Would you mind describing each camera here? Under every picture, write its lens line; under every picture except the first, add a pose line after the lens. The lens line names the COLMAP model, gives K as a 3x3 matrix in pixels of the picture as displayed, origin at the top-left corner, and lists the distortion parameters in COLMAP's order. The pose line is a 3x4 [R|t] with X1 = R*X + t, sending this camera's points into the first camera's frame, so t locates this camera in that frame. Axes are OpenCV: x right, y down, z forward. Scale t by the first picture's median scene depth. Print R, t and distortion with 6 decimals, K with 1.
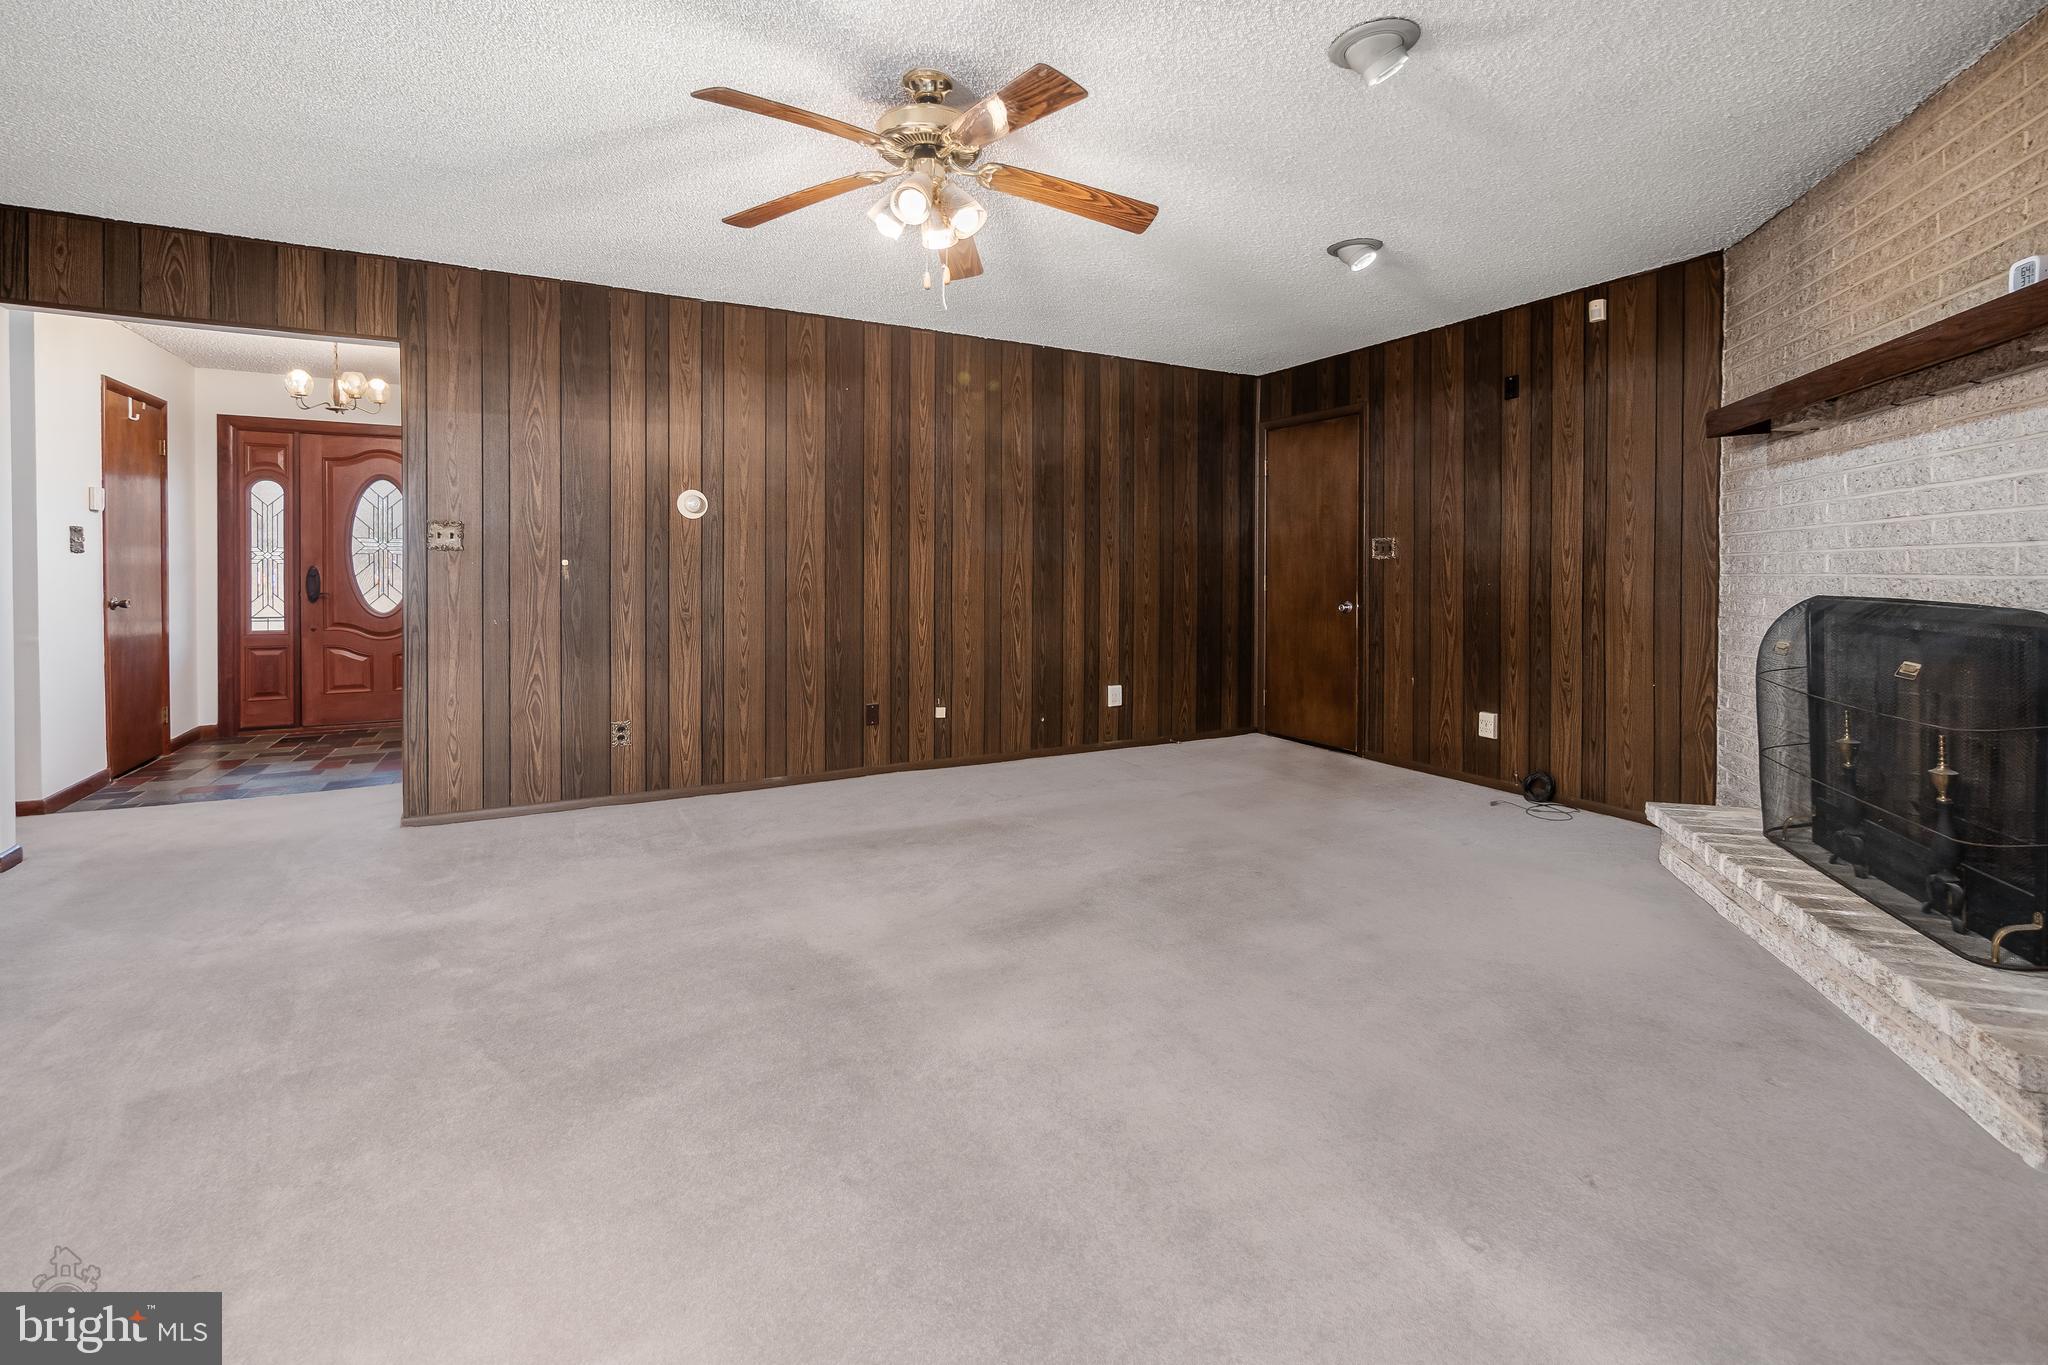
lens RADIAL K [[872.9, 0, 1024.7], [0, 872.9, 577.9], [0, 0, 1]] dist [-0.008281, 0.001551]
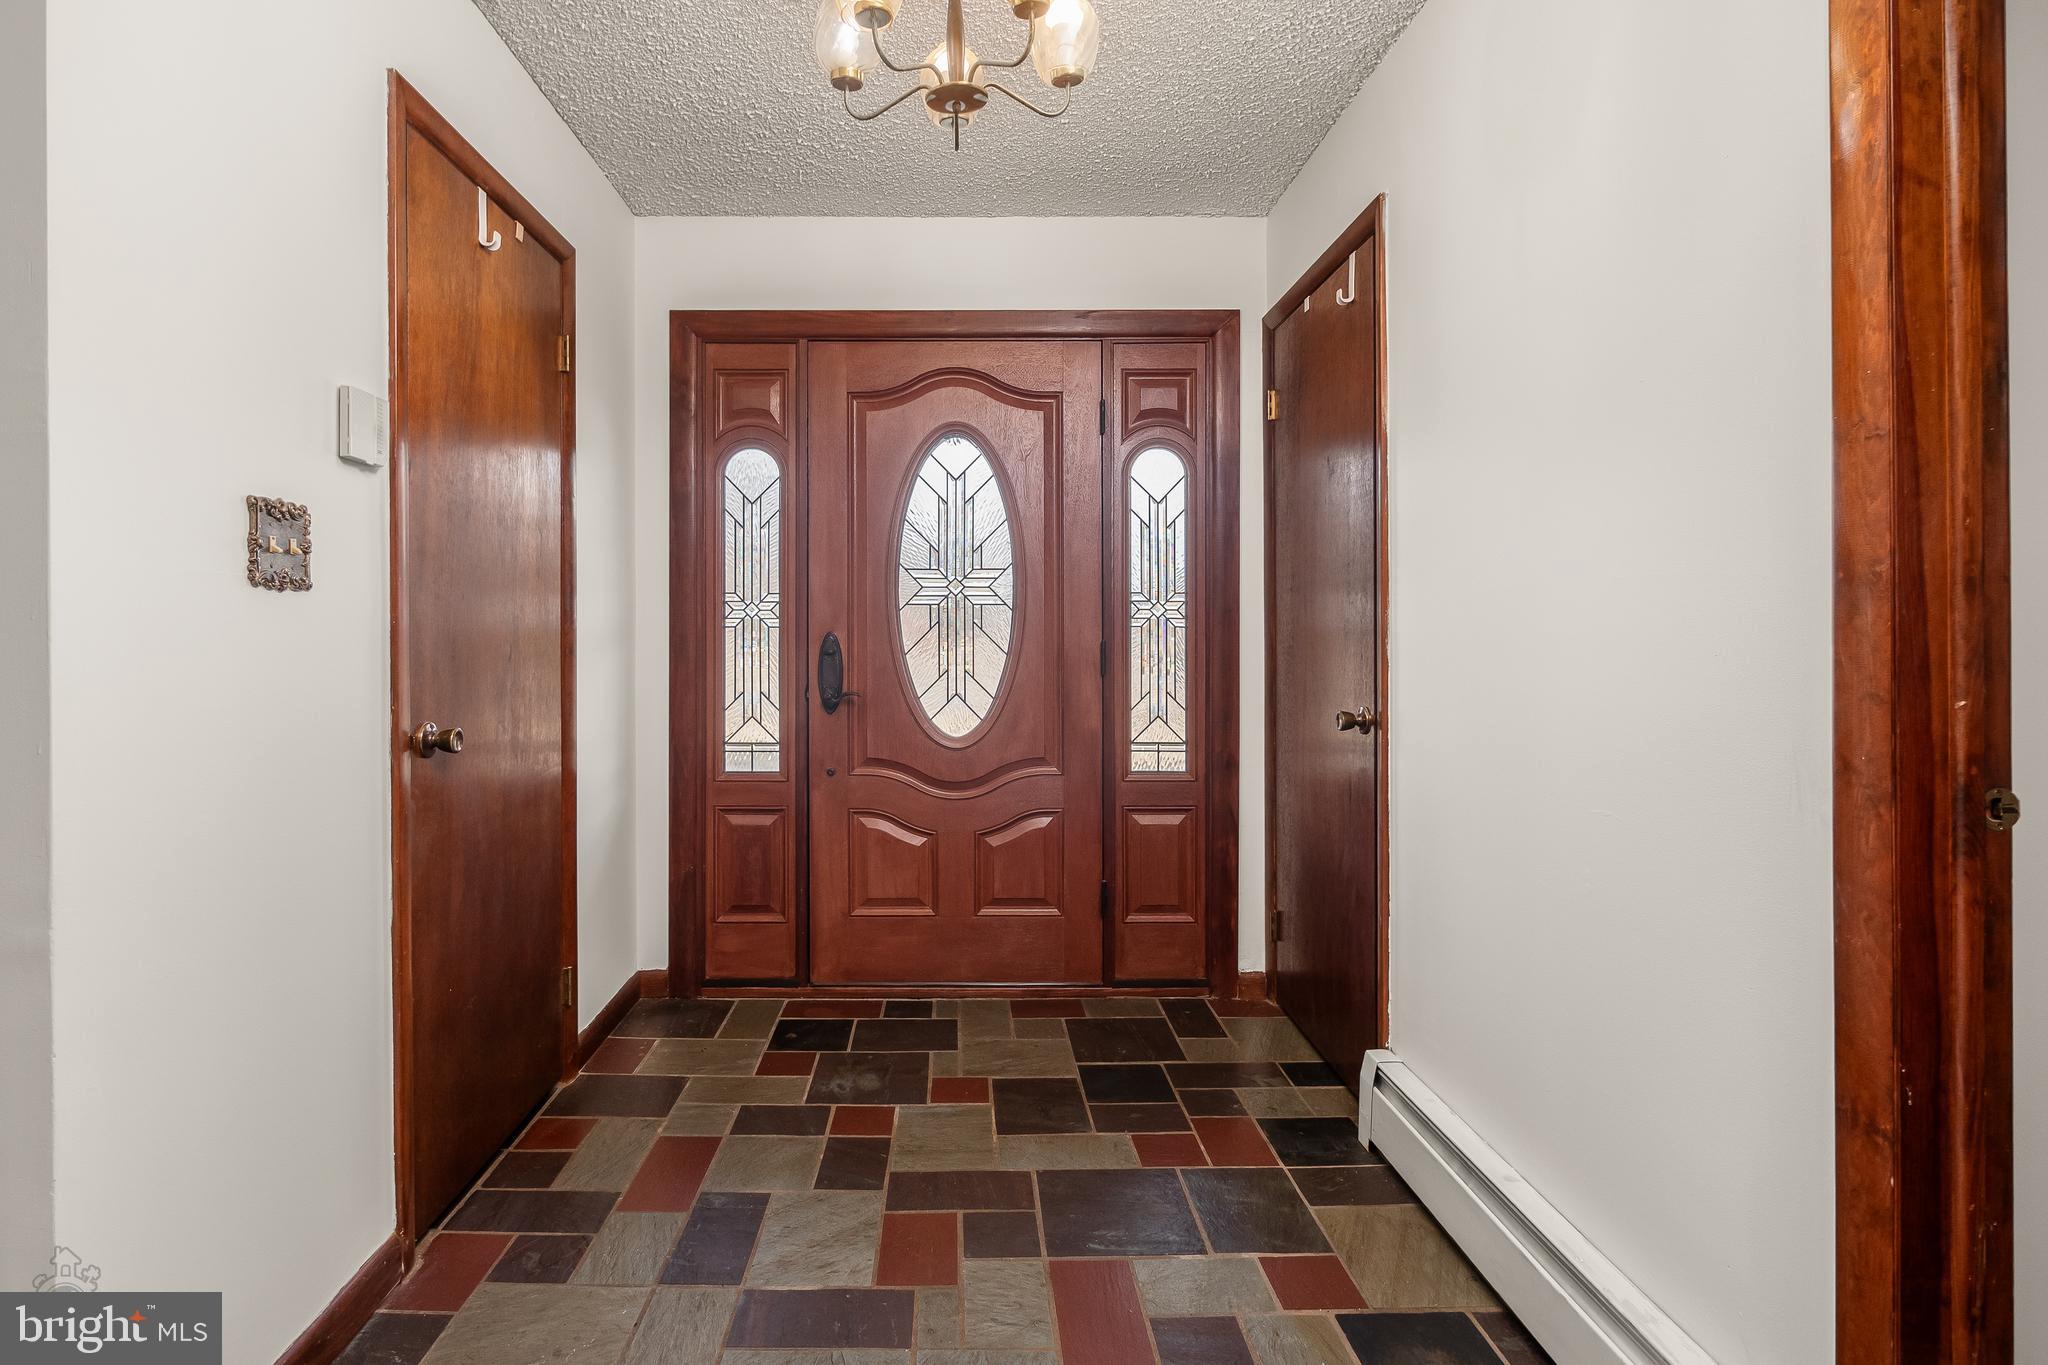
lens RADIAL K [[1025.1, 0, 963.8], [0, 1025.1, 633.6], [0, 0, 1]] dist [-0.004537, 0.002411]
pose [[0.878872, -0.005030, -0.477031, -0.508161], [-0.000779, 0.999928, -0.011979, -0.006672], [0.477057, 0.010900, 0.878805, 0.568800]]
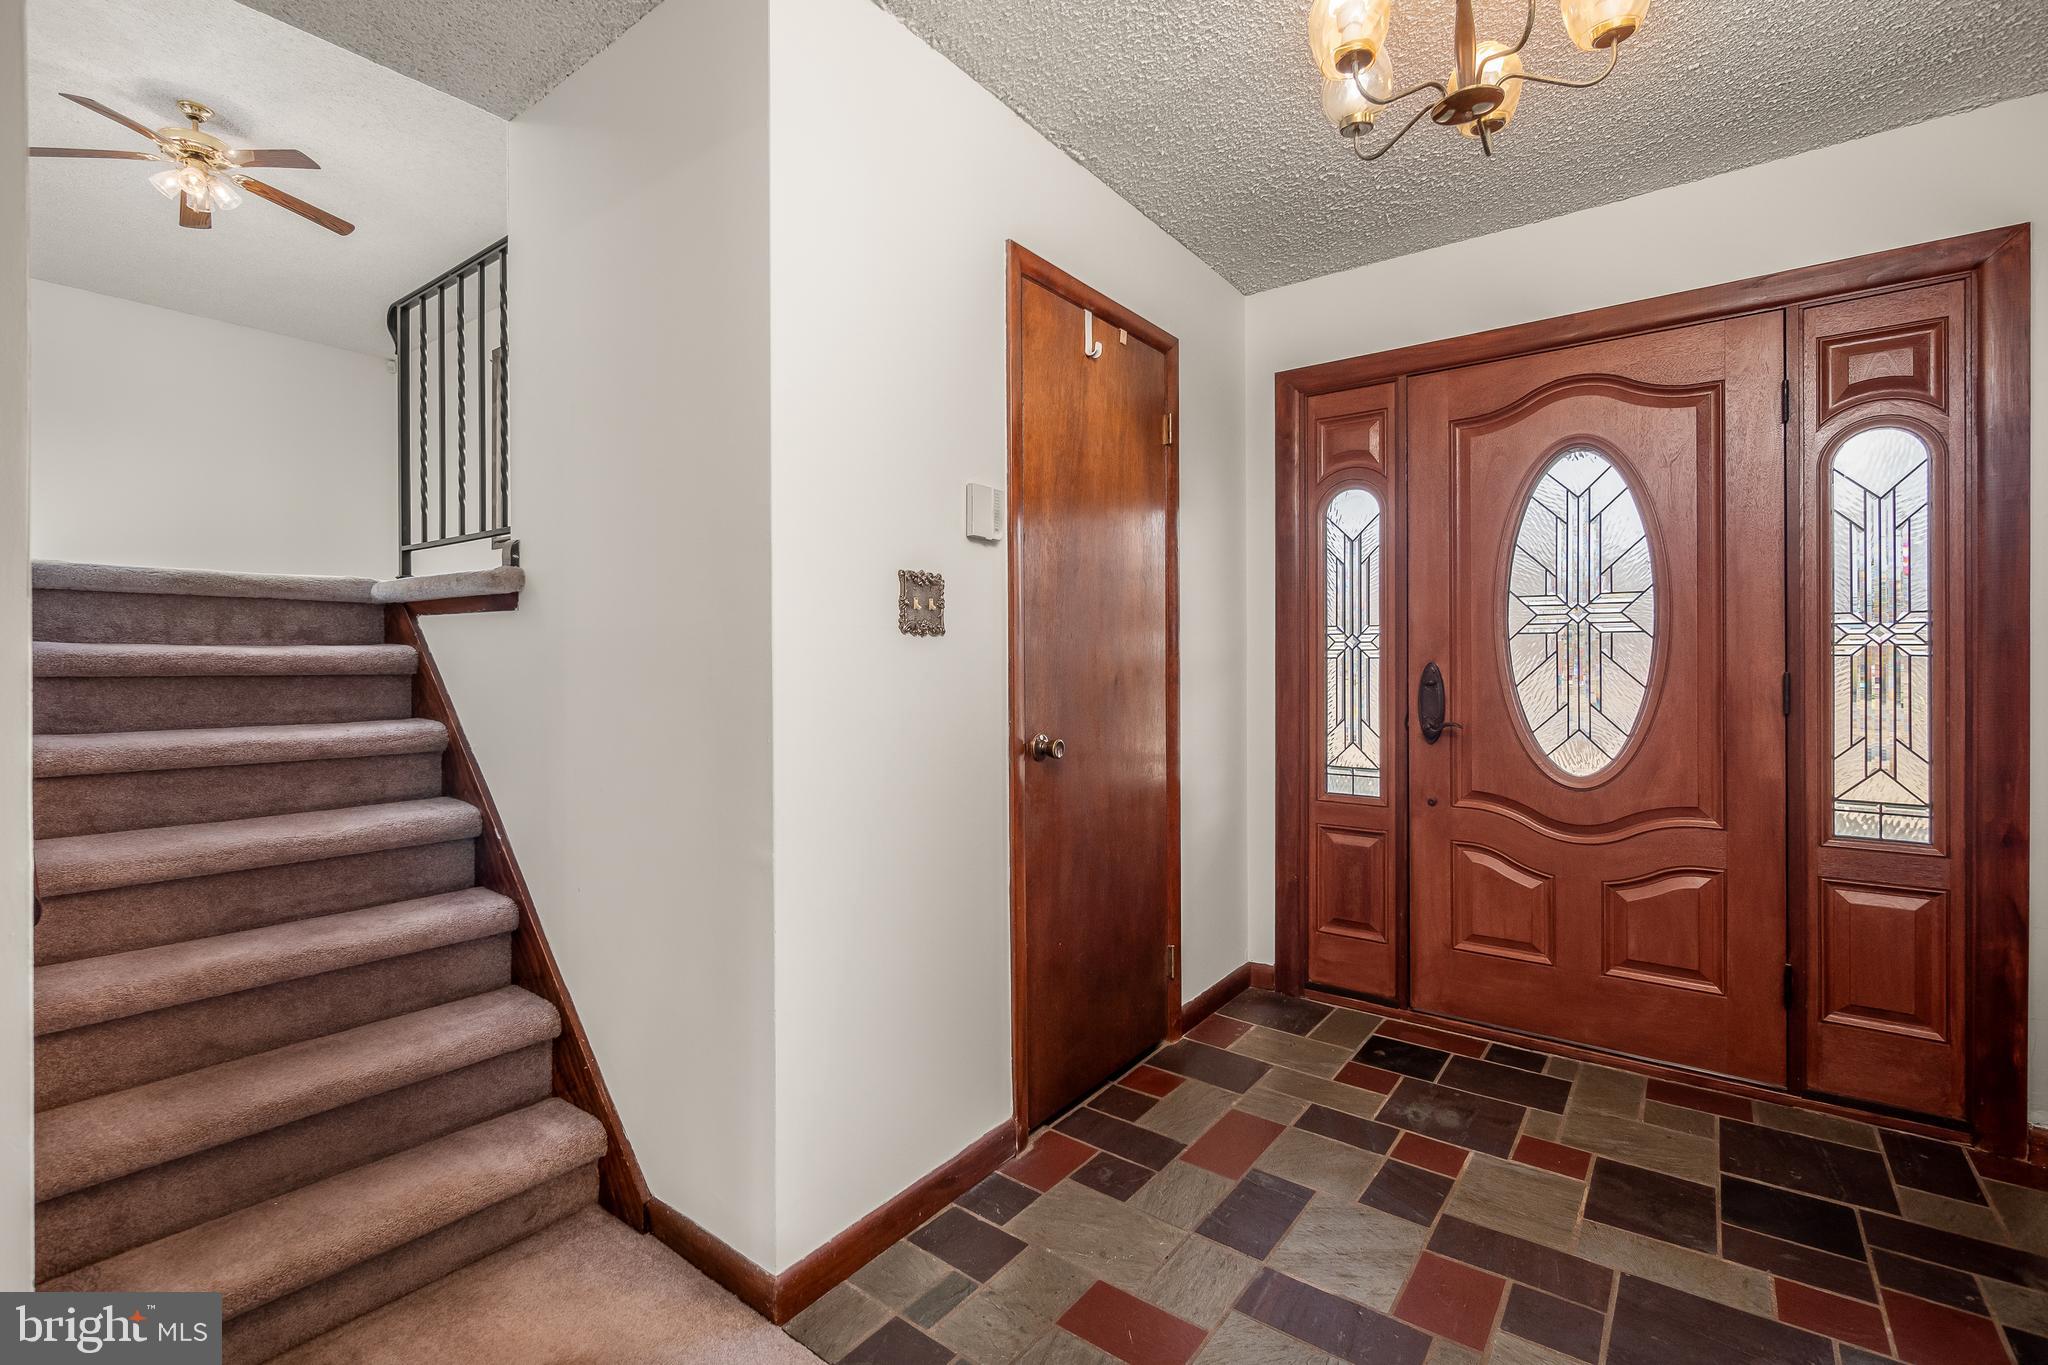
lens RADIAL K [[920.8, 0, 1002.8], [0, 920.8, 663.4], [0, 0, 1]] dist [-0.004777, 0.000265]
pose [[0.398101, -0.003900, -0.917333, -0.471265], [-0.006781, 0.999951, -0.007194, -0.008441], [0.917316, 0.009084, 0.398055, 0.608195]]
